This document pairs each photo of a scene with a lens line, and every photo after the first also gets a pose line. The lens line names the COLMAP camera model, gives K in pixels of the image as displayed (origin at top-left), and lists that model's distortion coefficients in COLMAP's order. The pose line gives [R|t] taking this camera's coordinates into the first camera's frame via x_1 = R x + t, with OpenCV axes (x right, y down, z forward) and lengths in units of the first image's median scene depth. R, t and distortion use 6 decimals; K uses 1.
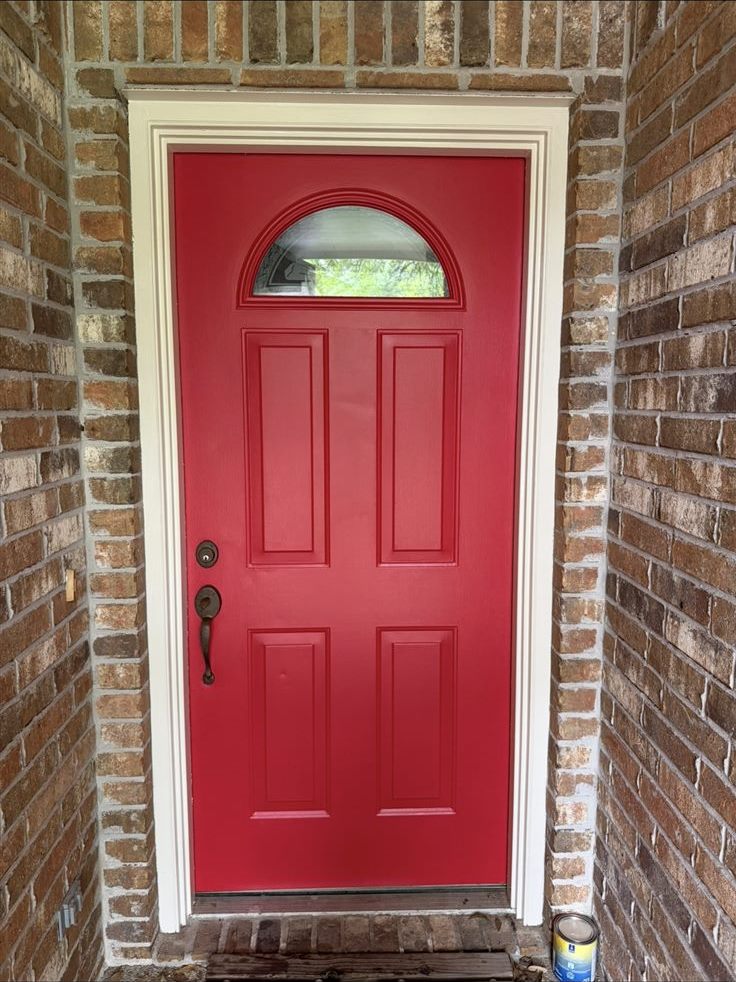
lens RADIAL K [[703.1, 0, 368.0], [0, 703.1, 491.0], [0, 0, 1]] dist [-0.098970, 0.001595]
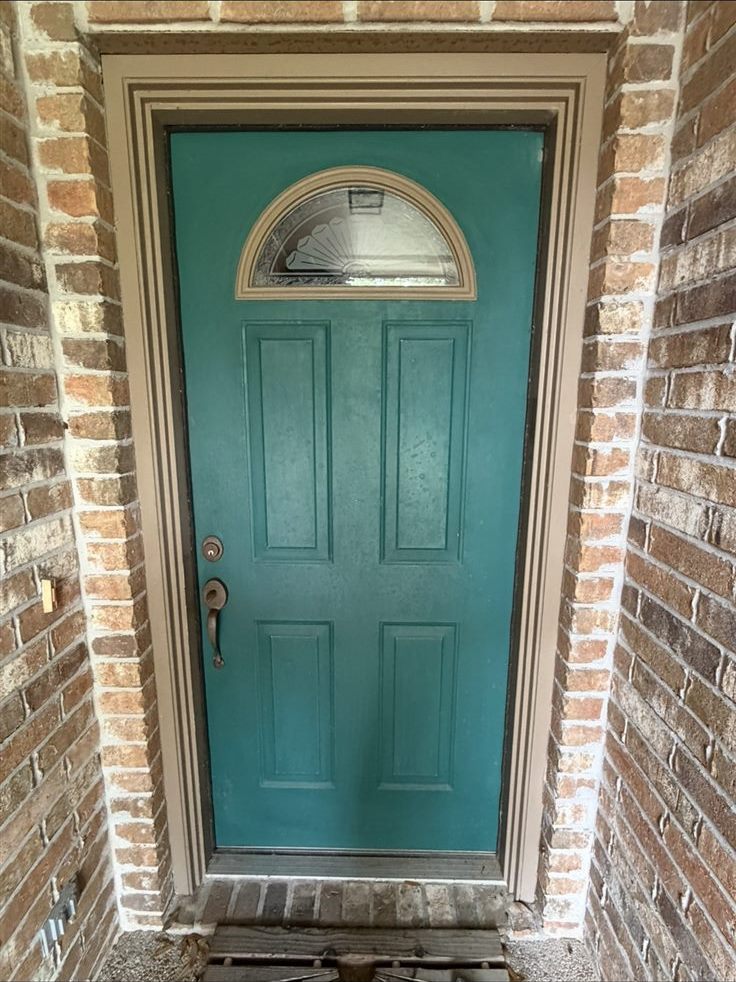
lens RADIAL K [[476.0, 0, 364.9], [0, 476.0, 490.8], [0, 0, 1]] dist [-0.057104, 0.010785]
pose [[0.998880, 0.012094, -0.045752, 0.023108], [-0.008924, 0.997587, 0.068855, -0.048622], [0.046474, -0.068370, 0.996577, 0.372410]]
